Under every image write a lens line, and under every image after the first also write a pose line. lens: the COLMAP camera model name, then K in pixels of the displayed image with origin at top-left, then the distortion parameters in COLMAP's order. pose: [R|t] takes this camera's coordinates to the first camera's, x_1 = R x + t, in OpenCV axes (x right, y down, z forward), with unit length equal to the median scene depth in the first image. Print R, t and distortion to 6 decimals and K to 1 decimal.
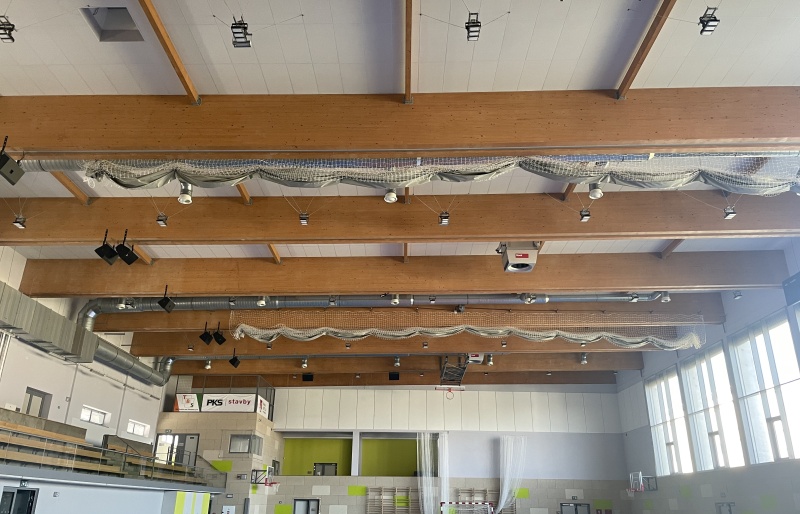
lens RADIAL K [[614.9, 0, 401.1], [0, 614.9, 277.7], [0, 0, 1]] dist [0.102479, -0.167383]
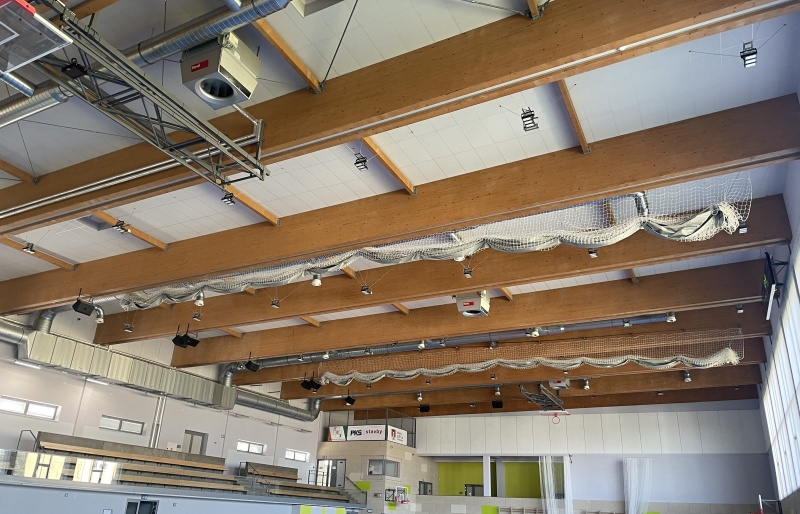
lens RADIAL K [[614.9, 0, 401.1], [0, 614.9, 277.7], [0, 0, 1]] dist [0.102479, -0.167383]
pose [[0.895698, -0.136971, -0.423042, 0.341416], [0.123335, 0.990574, -0.059590, -0.018242], [0.427217, 0.001199, 0.904148, -0.063483]]
